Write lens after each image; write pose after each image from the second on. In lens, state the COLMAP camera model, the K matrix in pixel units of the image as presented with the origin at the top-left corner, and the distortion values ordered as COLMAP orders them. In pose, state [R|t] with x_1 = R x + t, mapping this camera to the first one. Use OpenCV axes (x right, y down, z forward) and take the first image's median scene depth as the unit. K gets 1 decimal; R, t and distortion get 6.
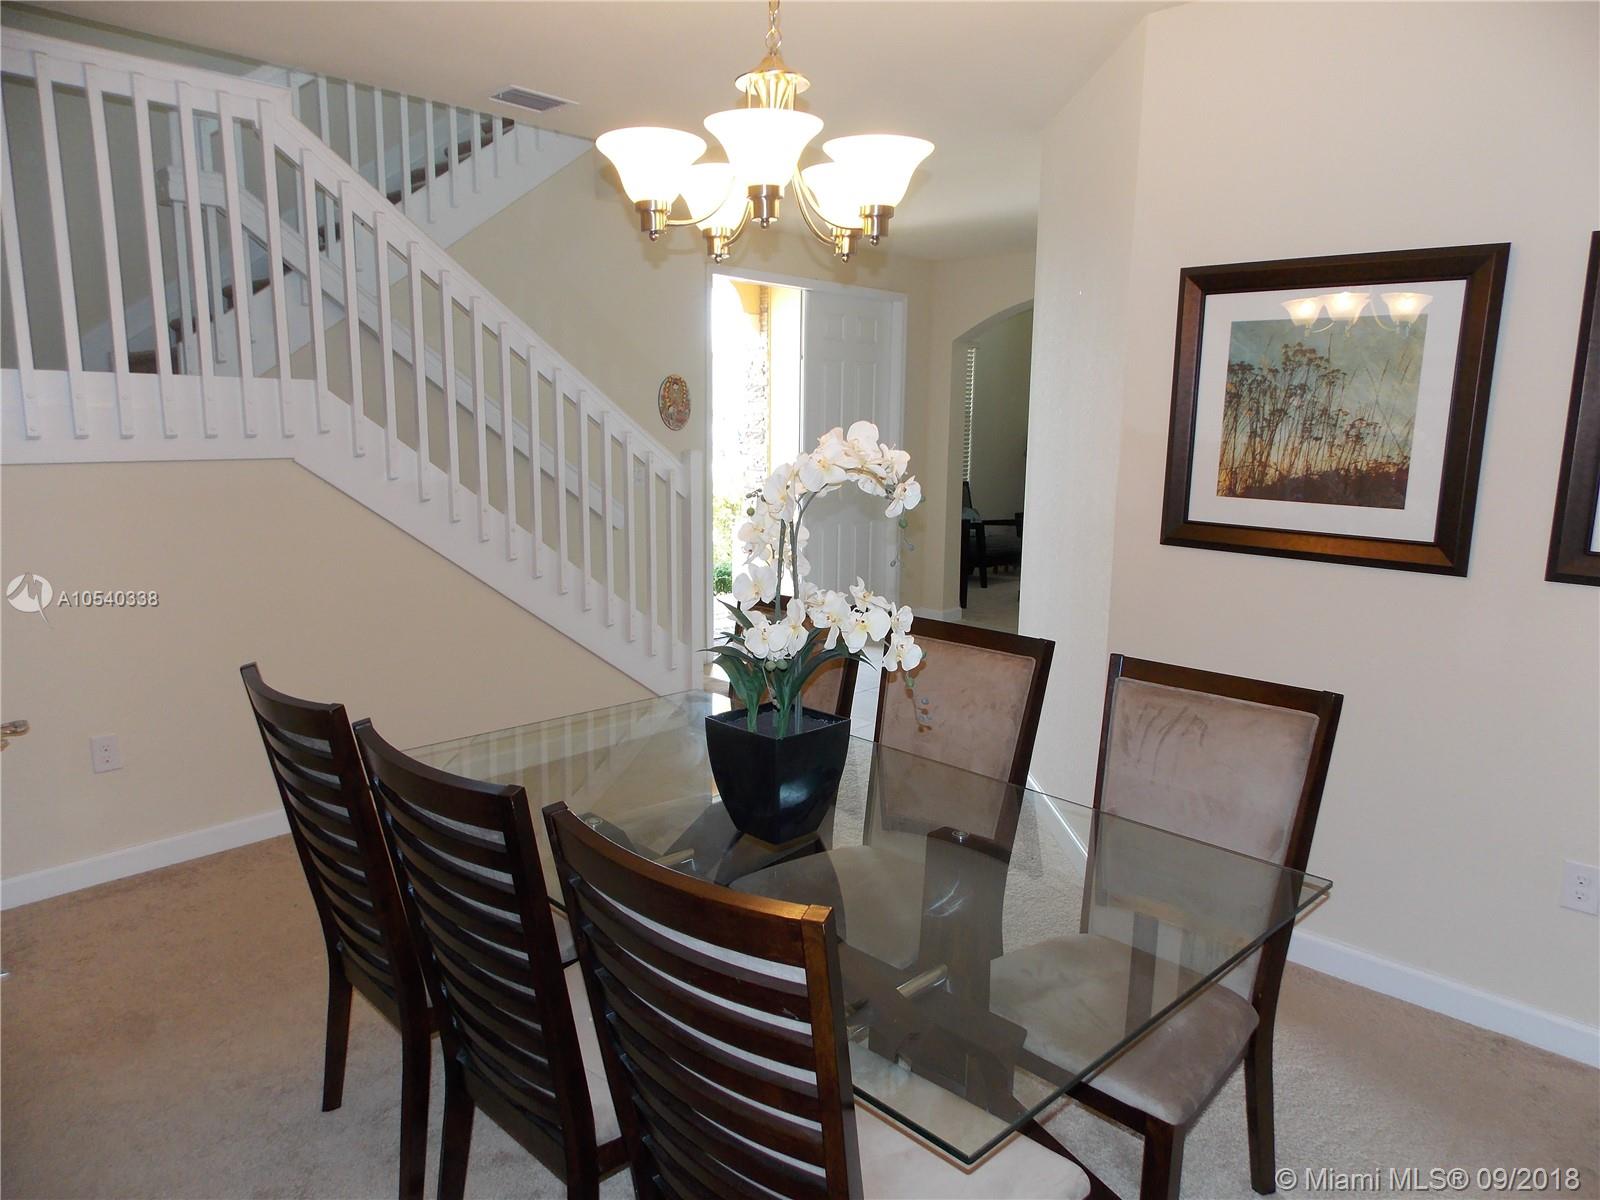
lens RADIAL K [[1072.8, 0, 805.4], [0, 1072.8, 604.8], [0, 0, 1]] dist [0.006544, 0.001274]
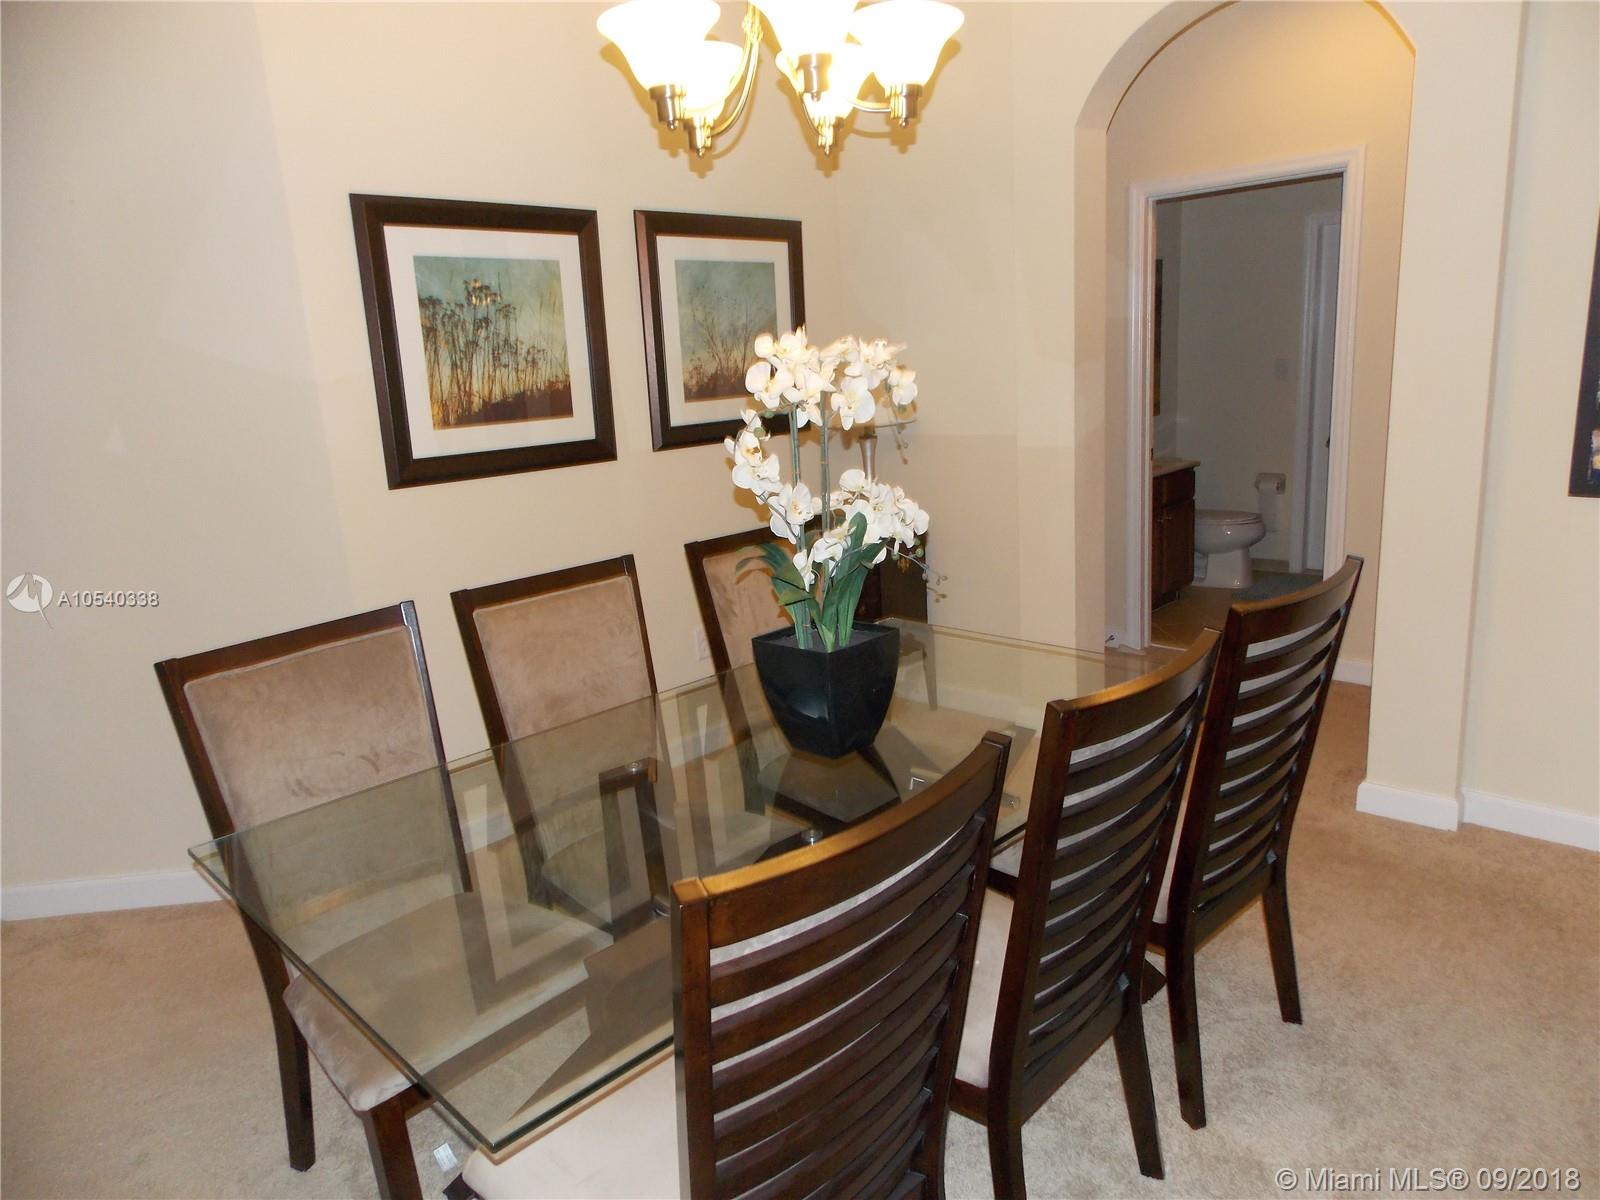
lens RADIAL K [[1072.8, 0, 805.6], [0, 1072.8, 598.2], [0, 0, 1]] dist [0.006544, 0.001274]
pose [[0.005367, -0.253510, 0.967318, -0.673491], [0.221882, 0.943521, 0.246042, -0.129666], [-0.975059, 0.213309, 0.061313, 0.664428]]
